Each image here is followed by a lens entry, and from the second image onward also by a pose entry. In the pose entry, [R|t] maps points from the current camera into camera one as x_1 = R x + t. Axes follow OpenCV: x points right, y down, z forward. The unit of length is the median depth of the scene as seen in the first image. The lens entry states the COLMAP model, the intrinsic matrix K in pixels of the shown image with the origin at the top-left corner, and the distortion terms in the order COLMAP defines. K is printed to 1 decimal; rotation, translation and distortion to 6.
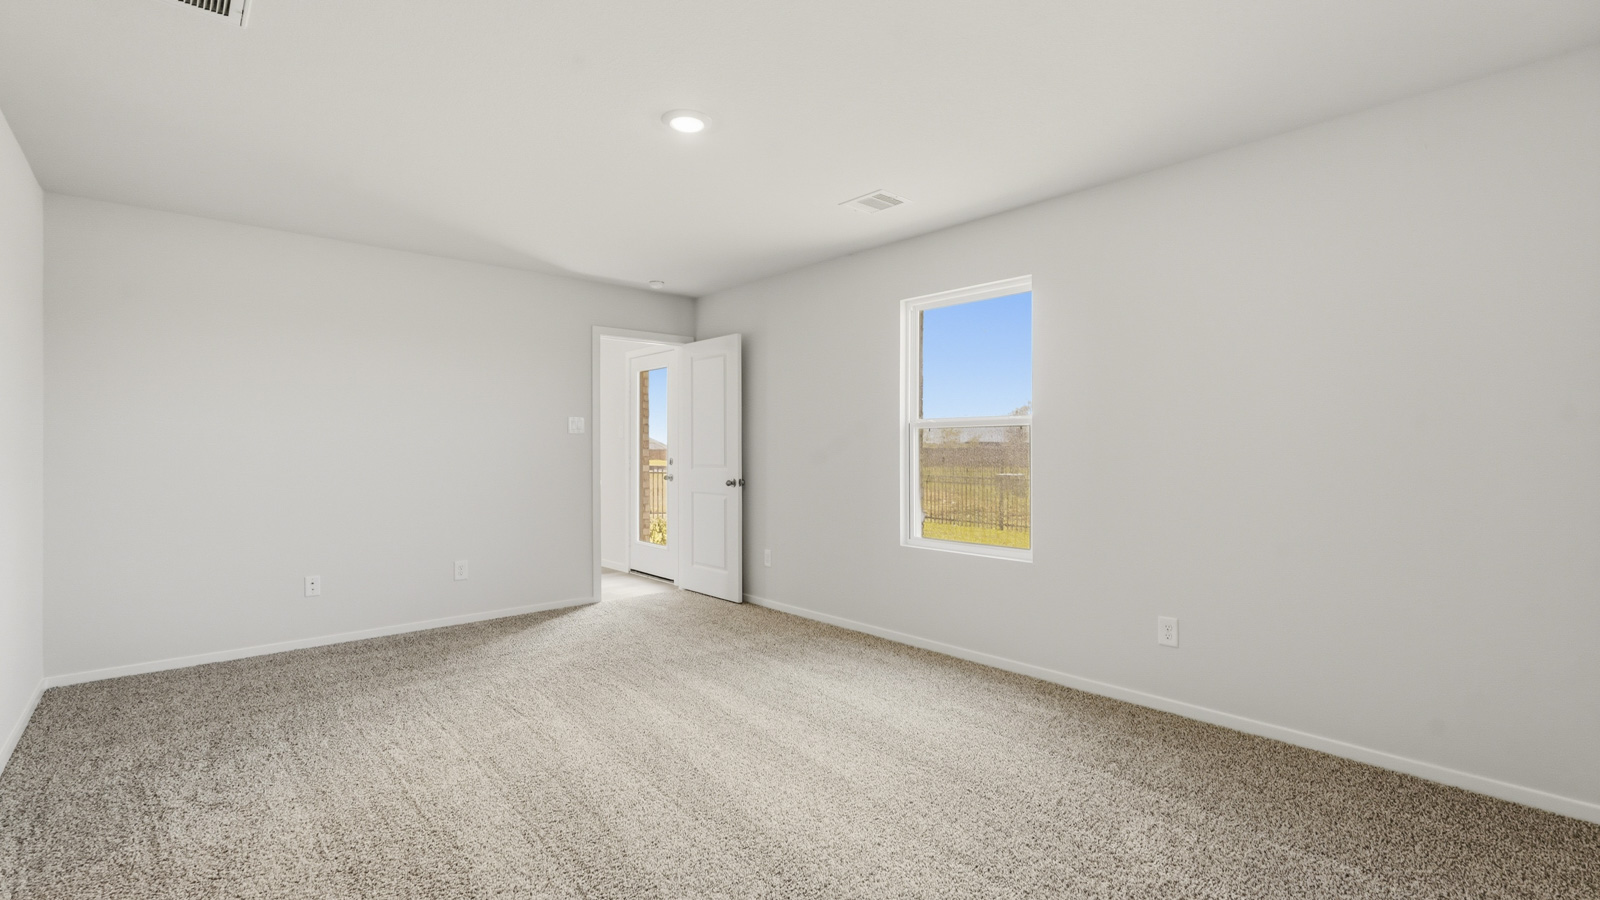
lens RADIAL K [[704.0, 0, 800.0], [0, 704.0, 450.0], [0, 0, 1]] dist [-0.003398, 0.000175]
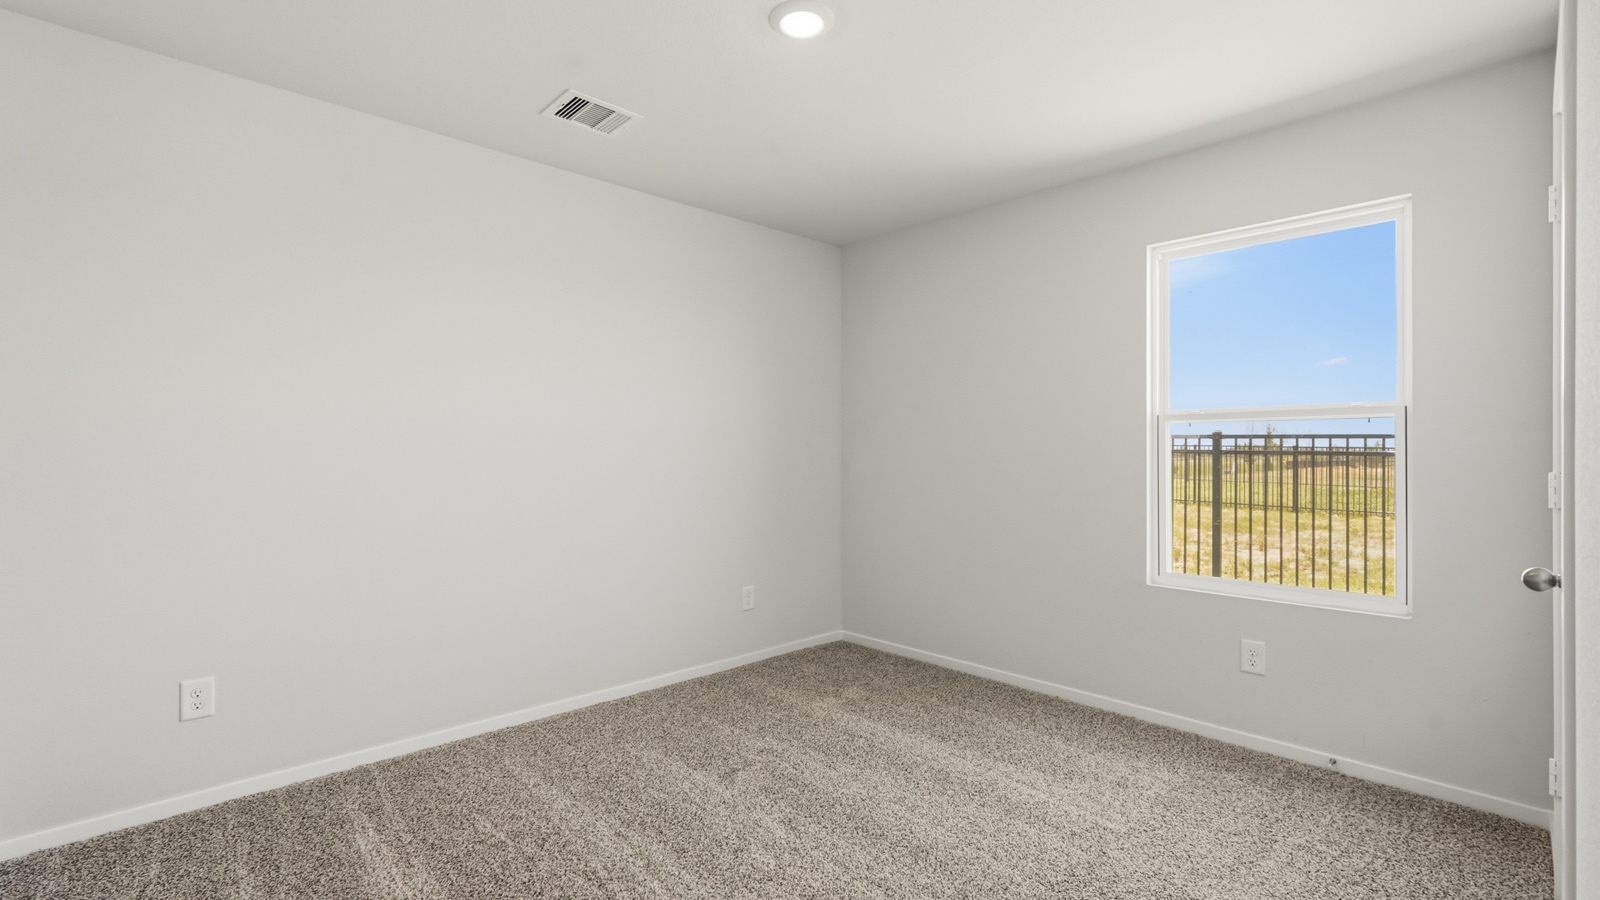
lens RADIAL K [[720.3, 0, 790.4], [0, 720.3, 430.3], [0, 0, 1]] dist [0.002758, 0.000606]
pose [[0.999323, 0.011359, 0.034983, -0.247474], [-0.010537, 0.999666, -0.023589, -0.000360], [-0.035239, 0.023204, 0.999109, 0.274849]]
